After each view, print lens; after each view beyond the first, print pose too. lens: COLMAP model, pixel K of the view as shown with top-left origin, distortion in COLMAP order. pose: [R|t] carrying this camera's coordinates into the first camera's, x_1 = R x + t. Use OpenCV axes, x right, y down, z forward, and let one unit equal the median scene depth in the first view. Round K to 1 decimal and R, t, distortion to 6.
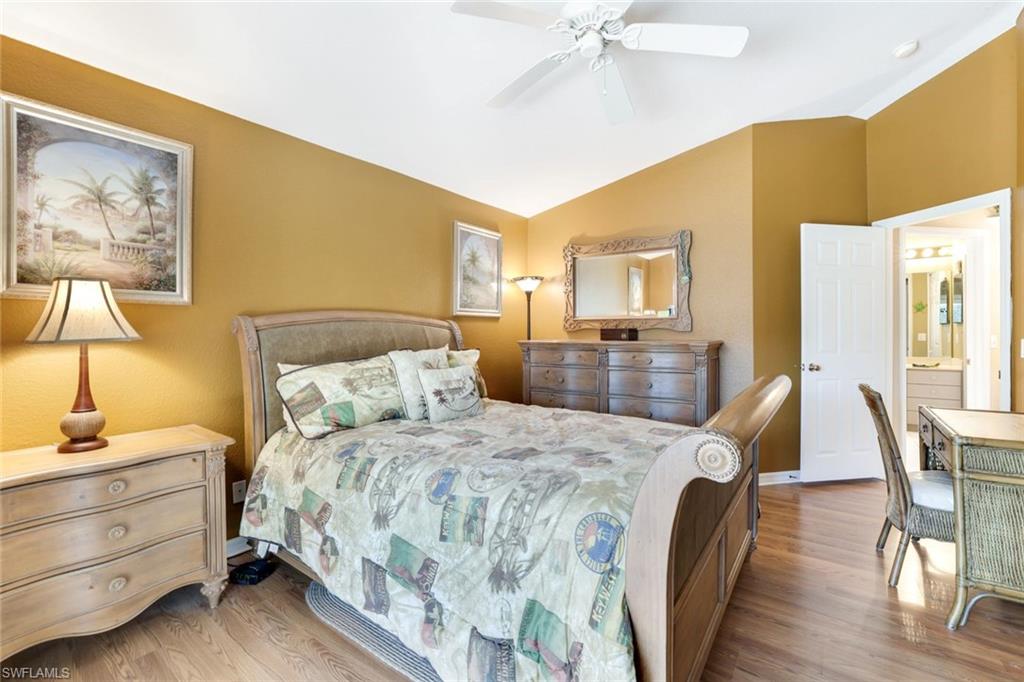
lens RADIAL K [[446.5, 0, 512.7], [0, 446.5, 333.2], [0, 0, 1]] dist [-0.010095, 0.002691]
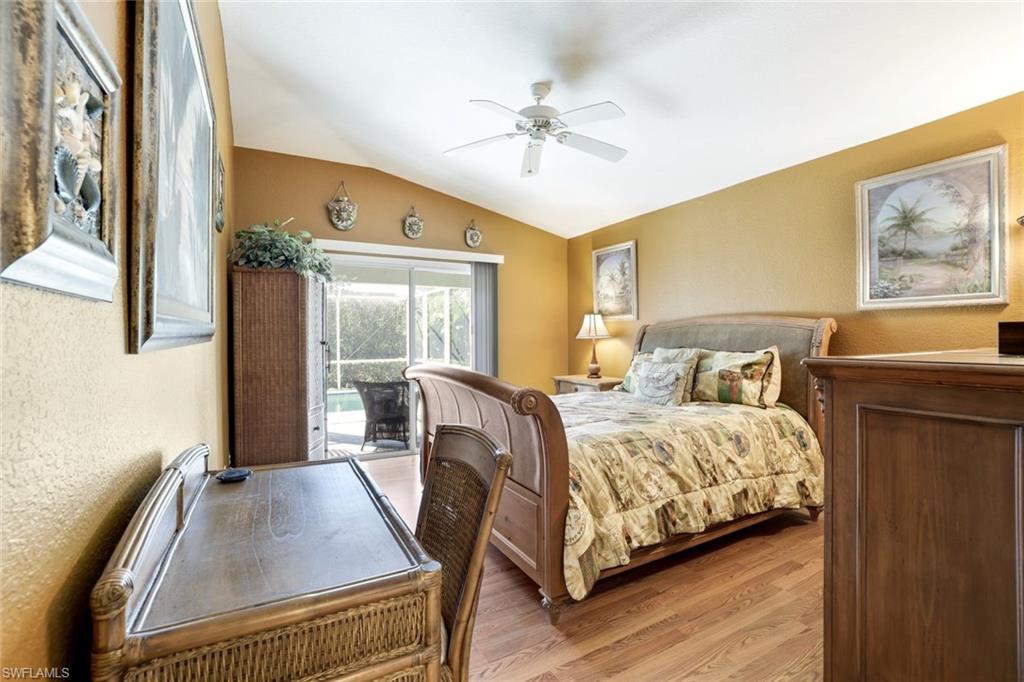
lens RADIAL K [[446.5, 0, 513.4], [0, 446.5, 337.3], [0, 0, 1]] dist [-0.010095, 0.002691]
pose [[-0.414862, -0.001357, -0.909883, 1.359200], [-0.010212, 0.999943, 0.003165, 0.011973], [0.909827, 0.010605, -0.414852, 1.383801]]
